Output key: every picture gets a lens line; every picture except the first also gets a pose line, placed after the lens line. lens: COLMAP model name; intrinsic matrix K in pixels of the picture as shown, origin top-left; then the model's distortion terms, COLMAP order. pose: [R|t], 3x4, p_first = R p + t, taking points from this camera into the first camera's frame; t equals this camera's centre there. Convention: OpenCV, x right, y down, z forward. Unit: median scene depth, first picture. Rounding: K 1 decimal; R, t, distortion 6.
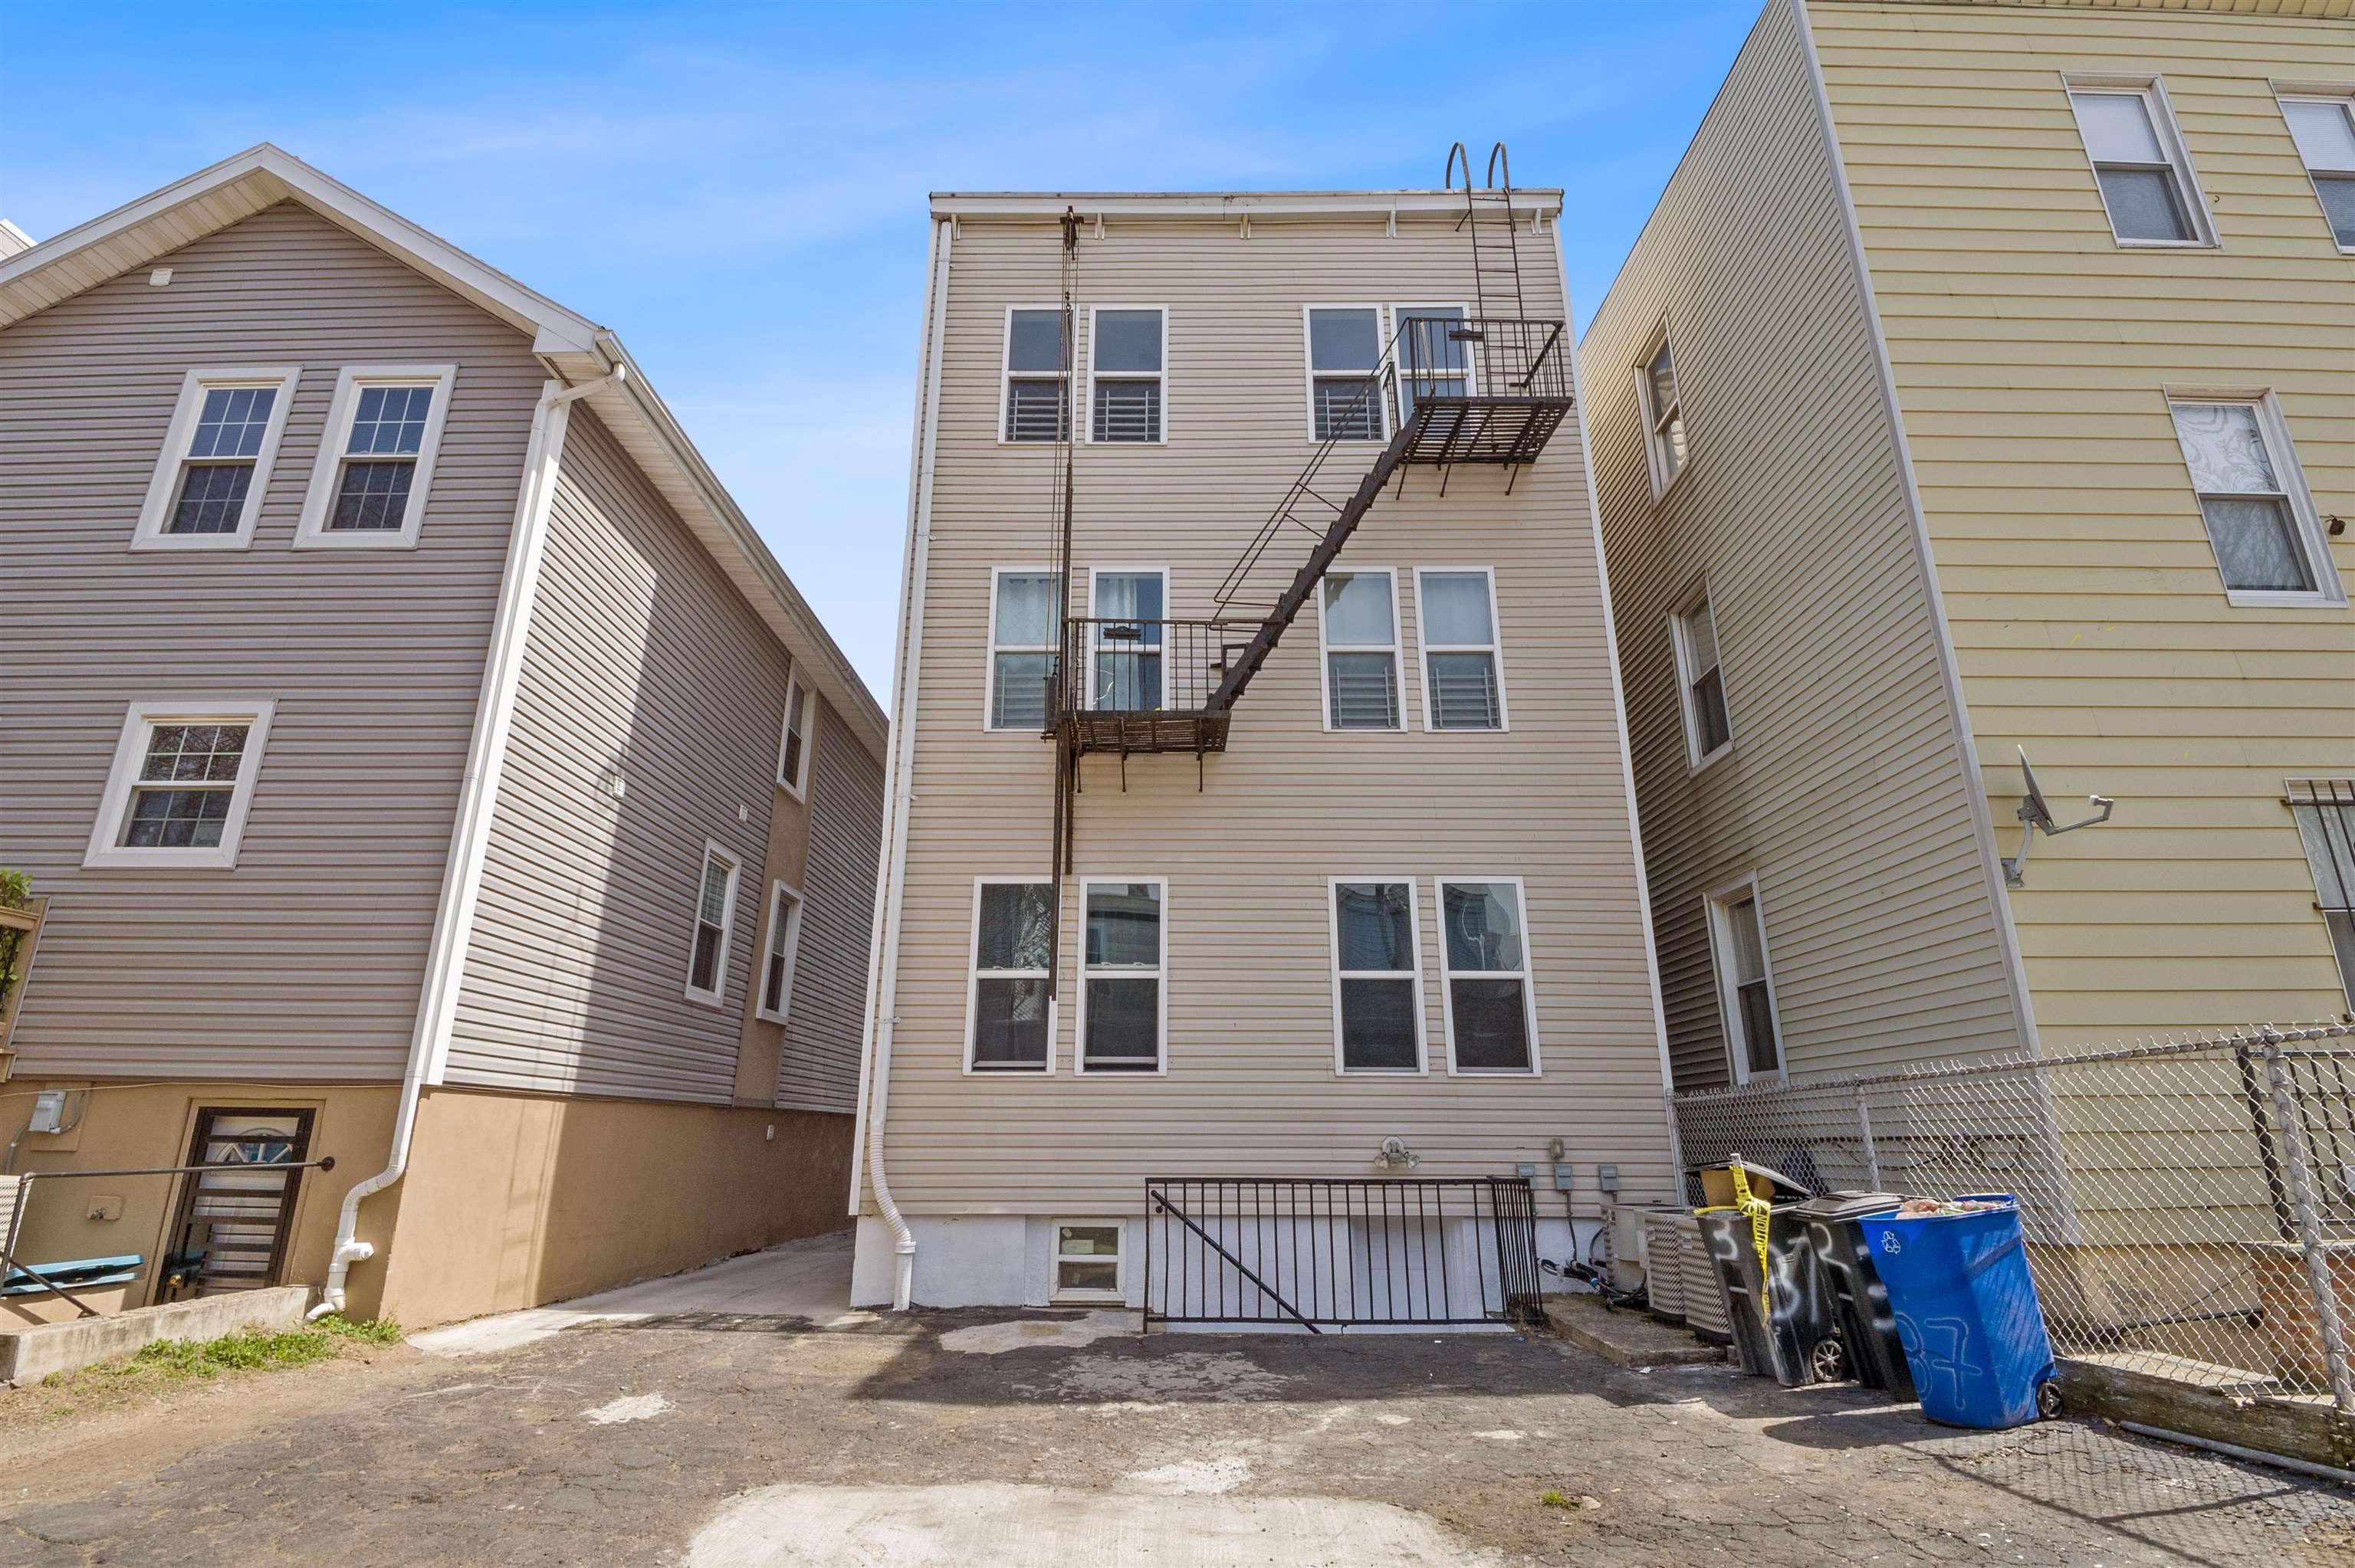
lens RADIAL K [[1130.9, 0, 1163.6], [0, 1130.9, 773.3], [0, 0, 1]] dist [0.005000, -0.016685]
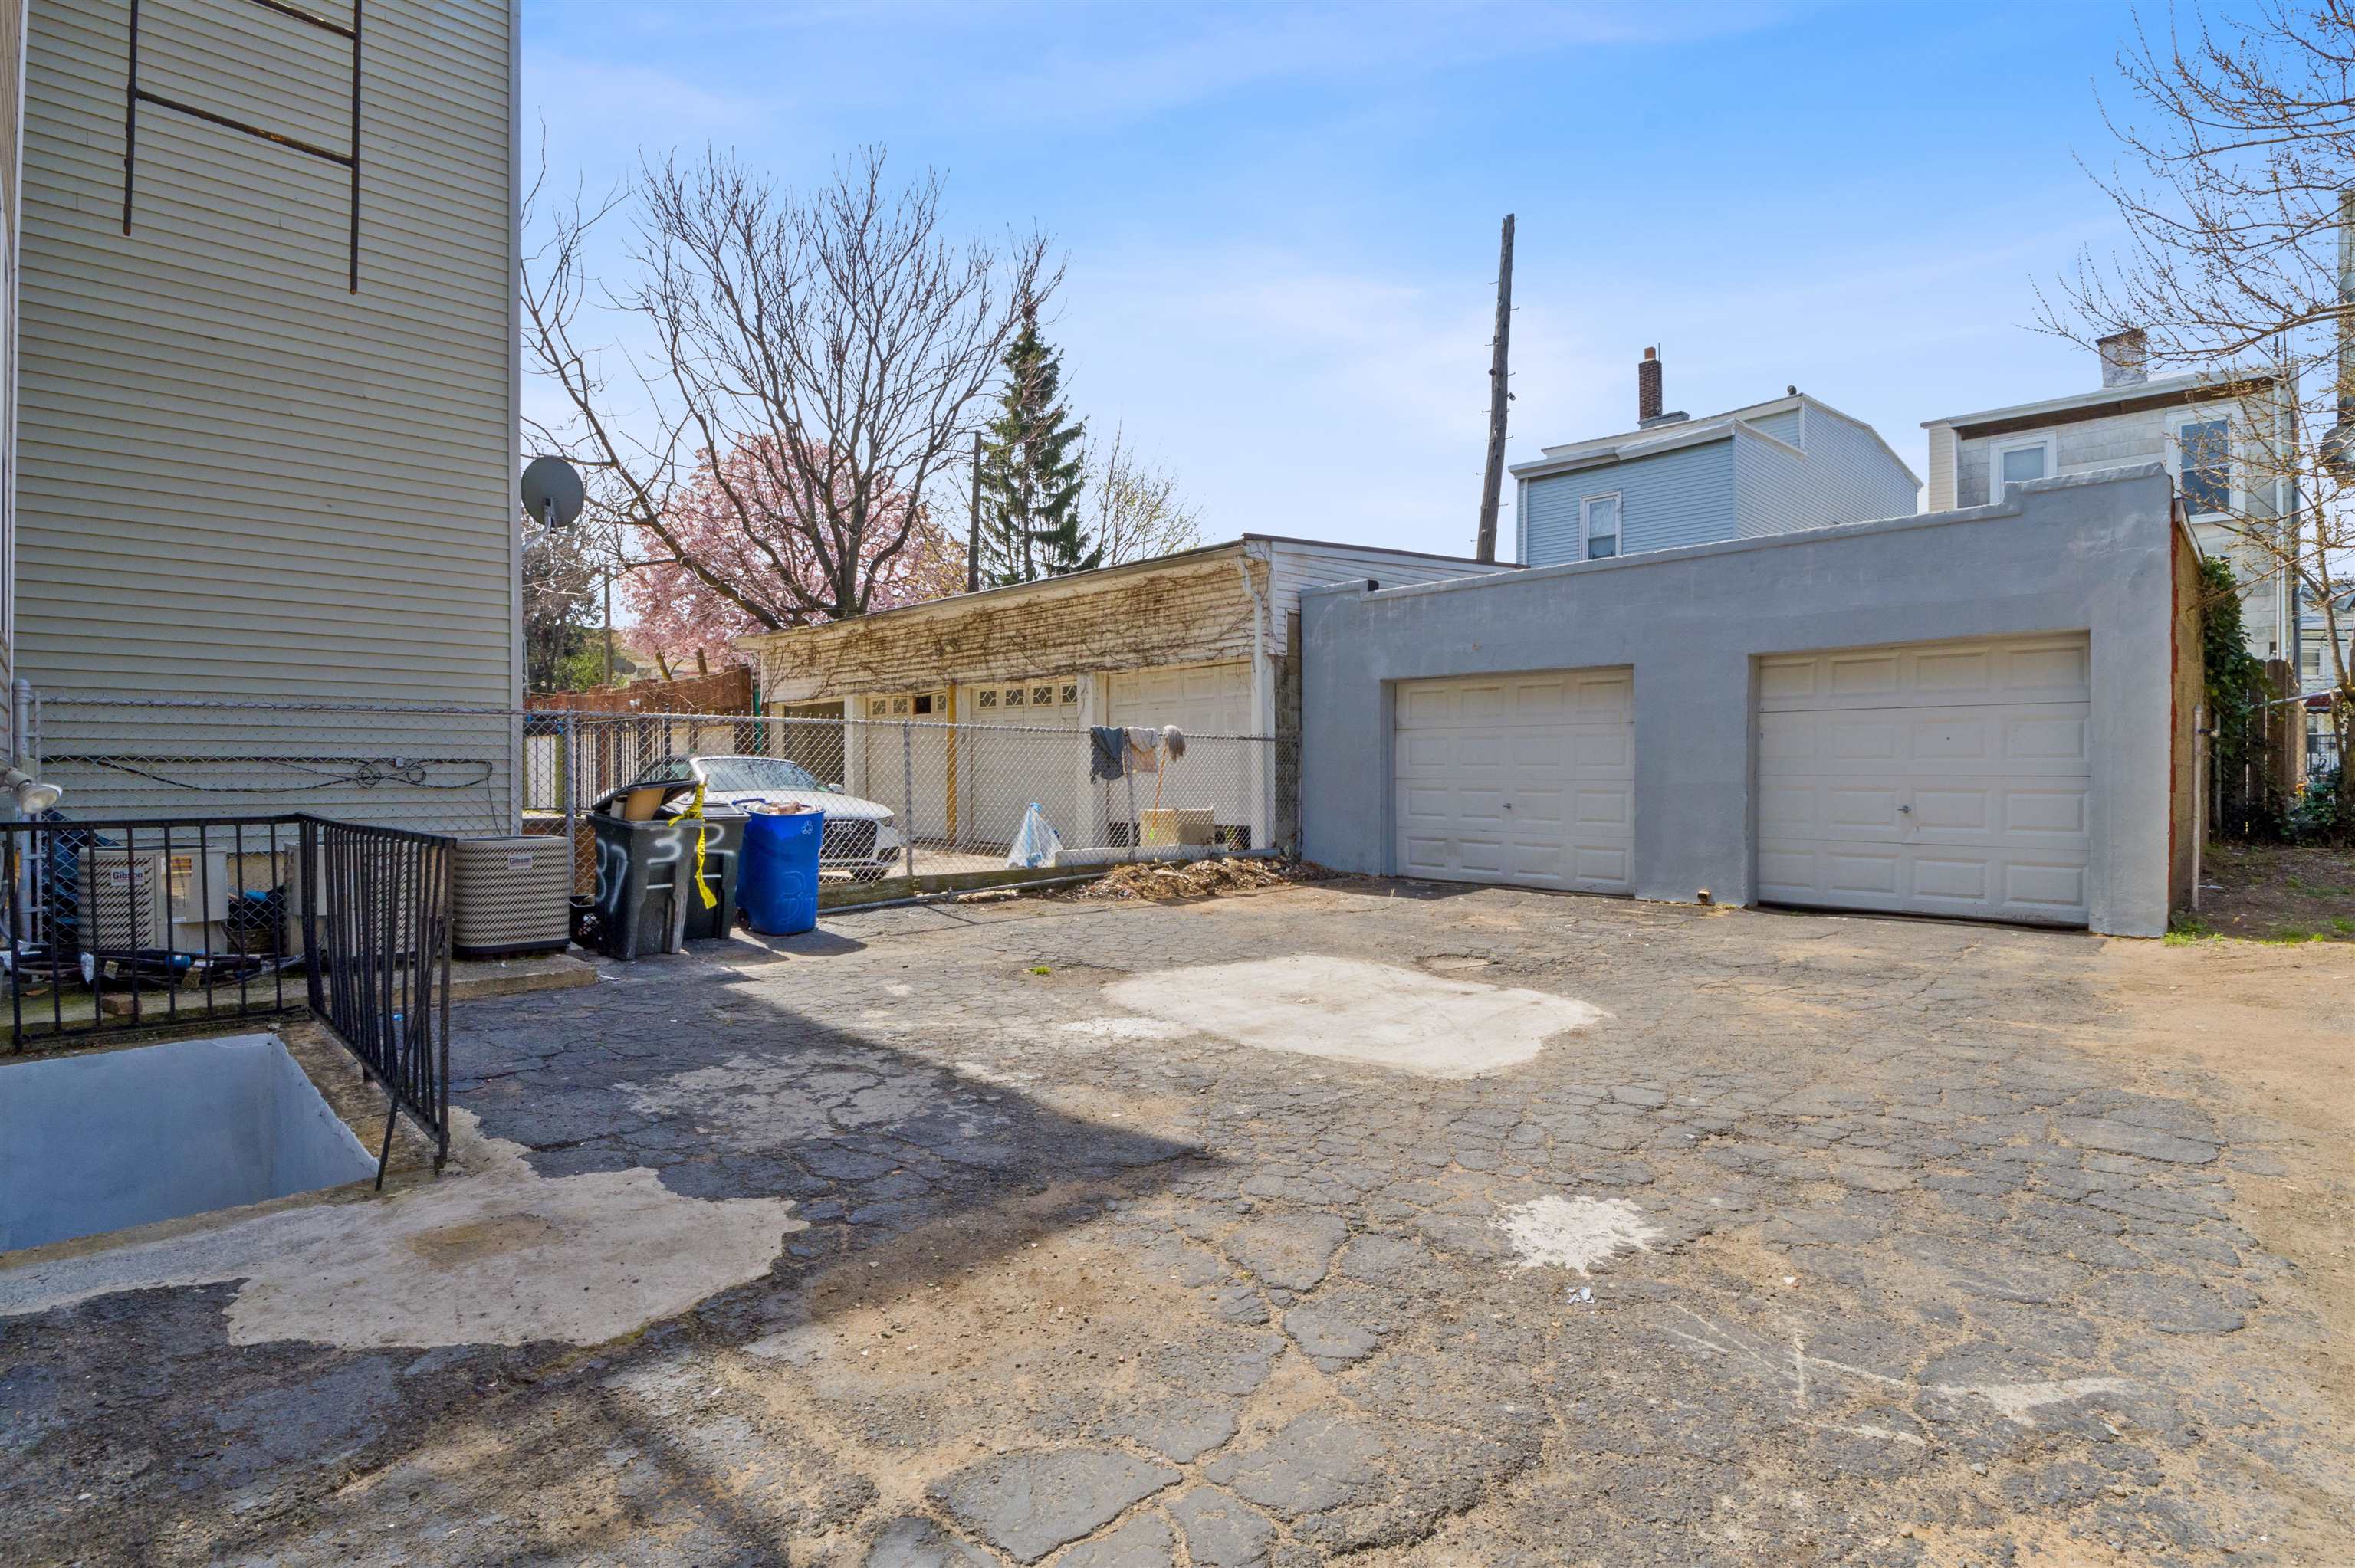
lens RADIAL K [[1130.9, 0, 1170.3], [0, 1130.9, 783.0], [0, 0, 1]] dist [0.005000, -0.016685]
pose [[-0.704093, -0.010717, 0.710027, -0.460441], [-0.223952, 0.952209, -0.207708, 0.325708], [-0.673868, -0.305258, -0.672844, 0.988899]]
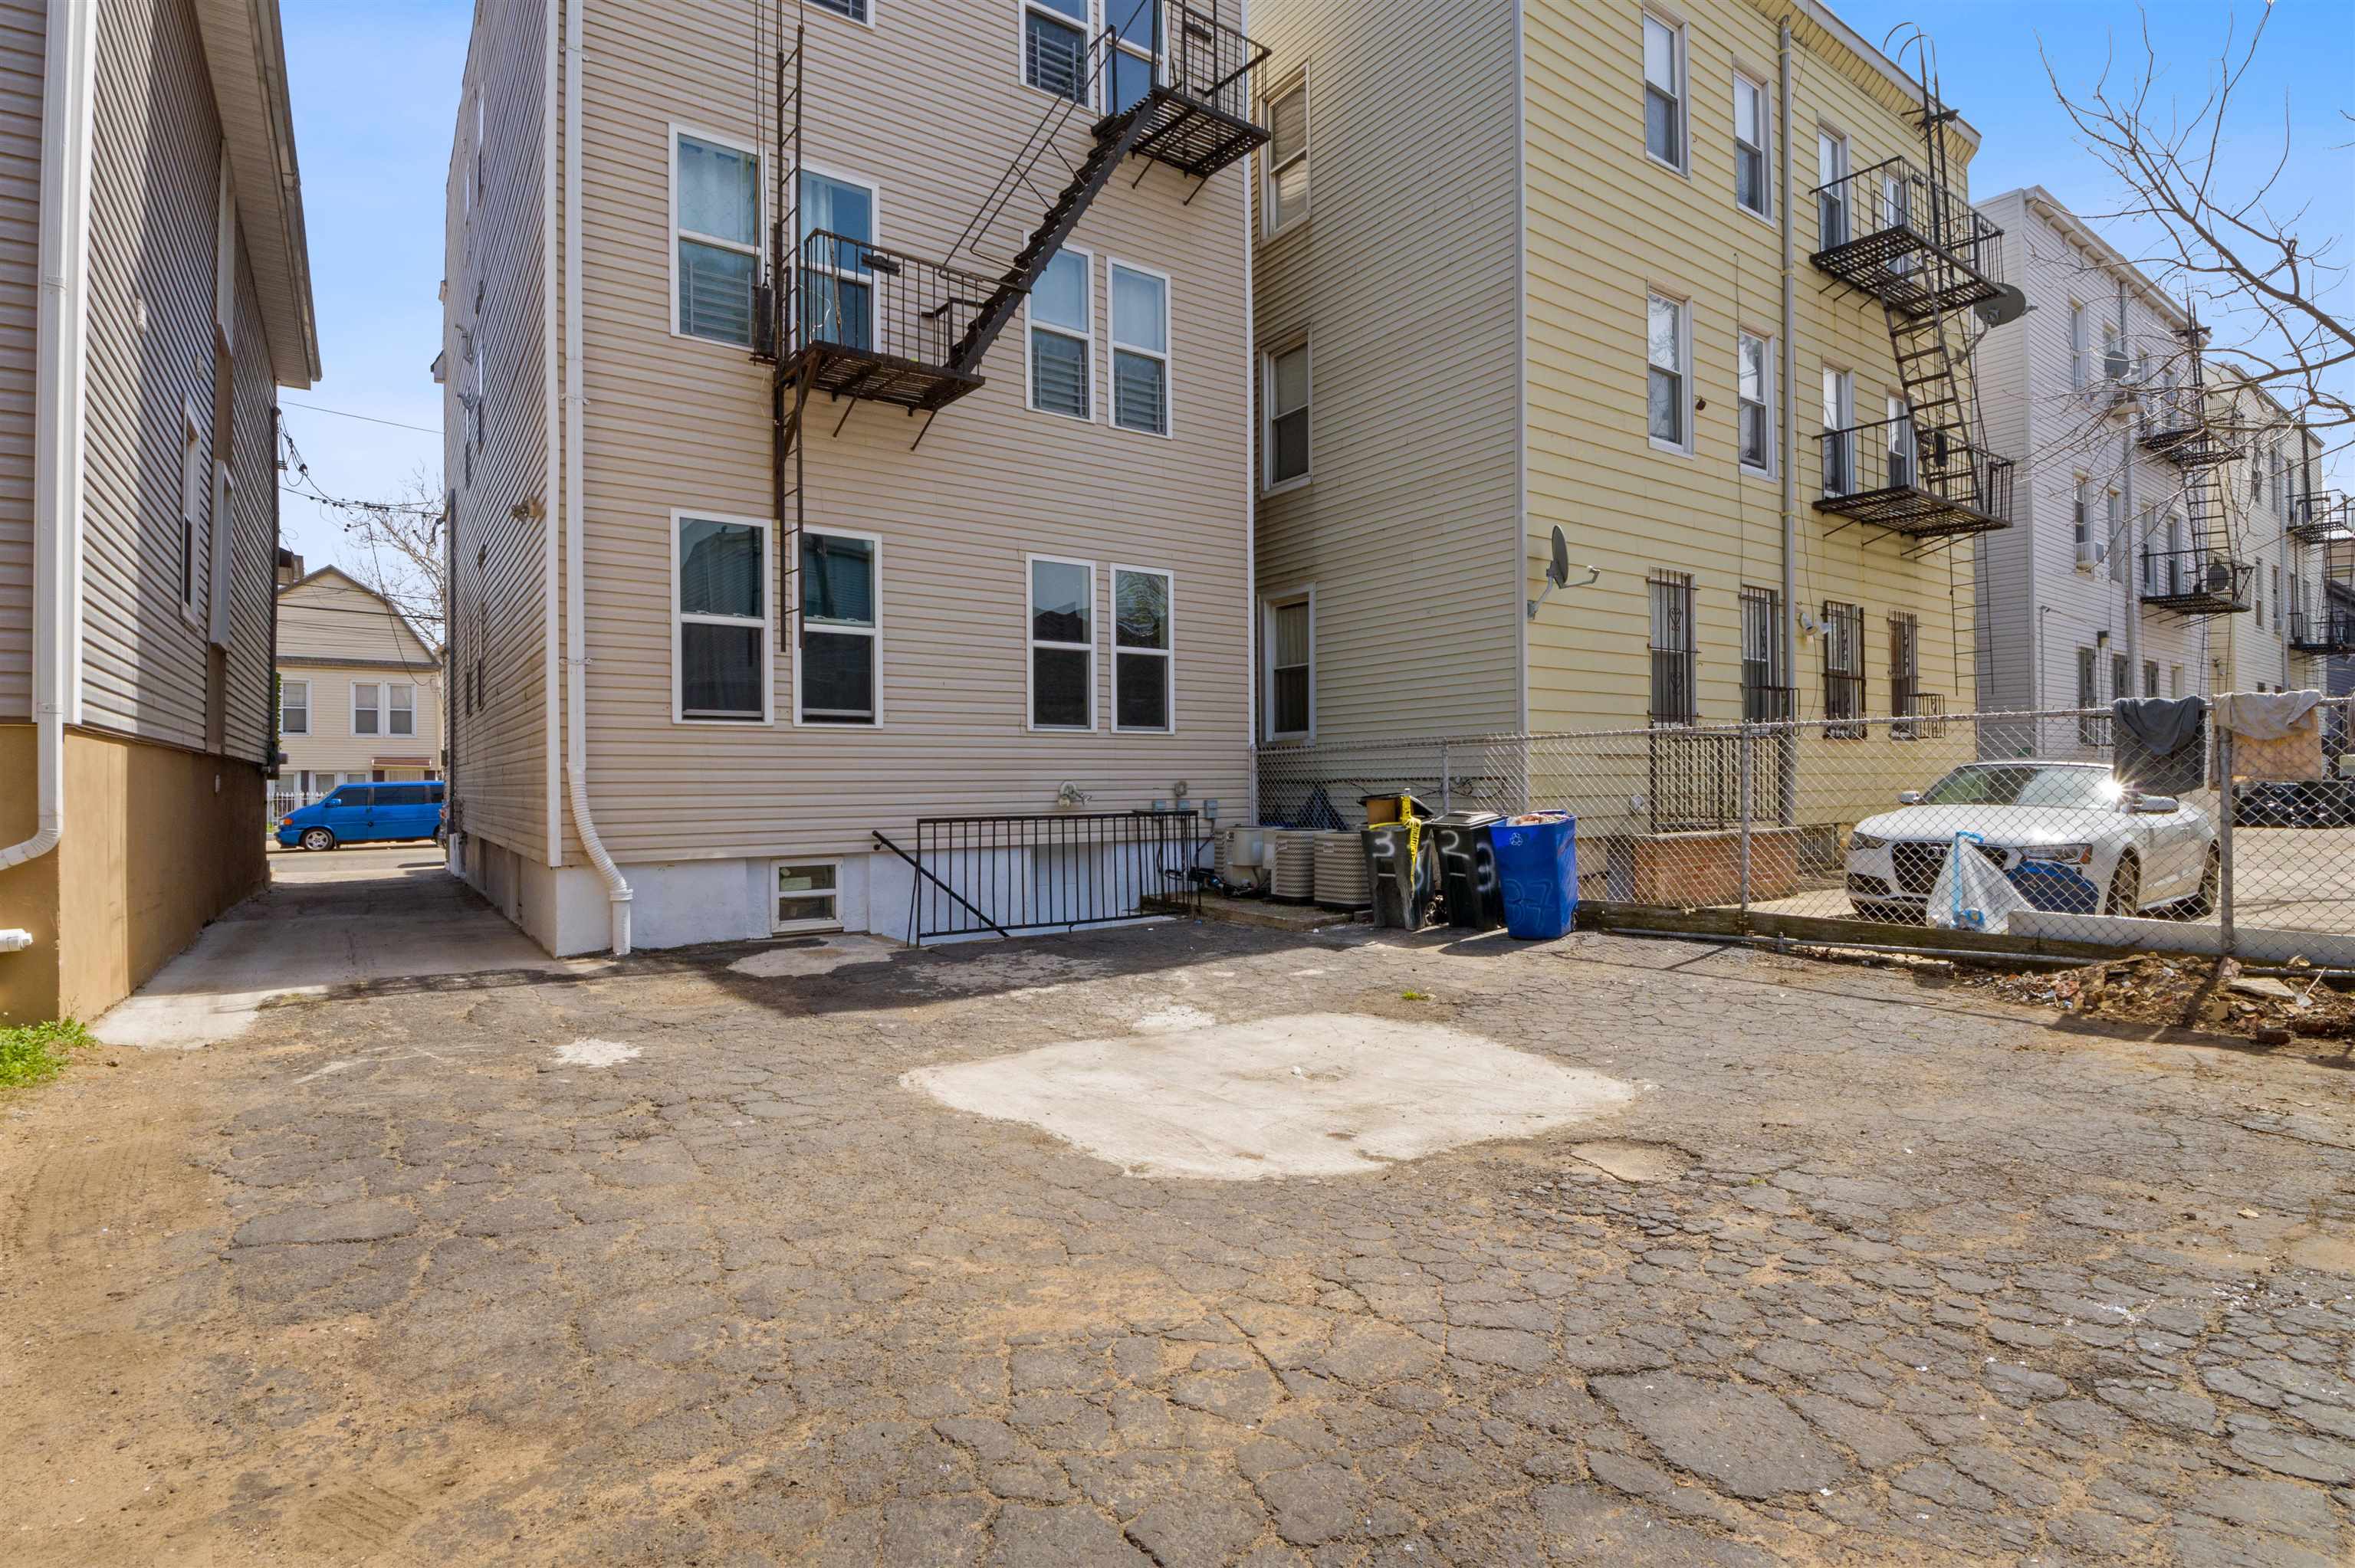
lens RADIAL K [[1130.9, 0, 1169.3], [0, 1130.9, 787.6], [0, 0, 1]] dist [0.005000, -0.016685]
pose [[0.813953, -0.012081, 0.580805, -0.404457], [-0.167882, 0.952234, 0.255081, 0.007793], [-0.556144, -0.305131, 0.773046, 0.023510]]
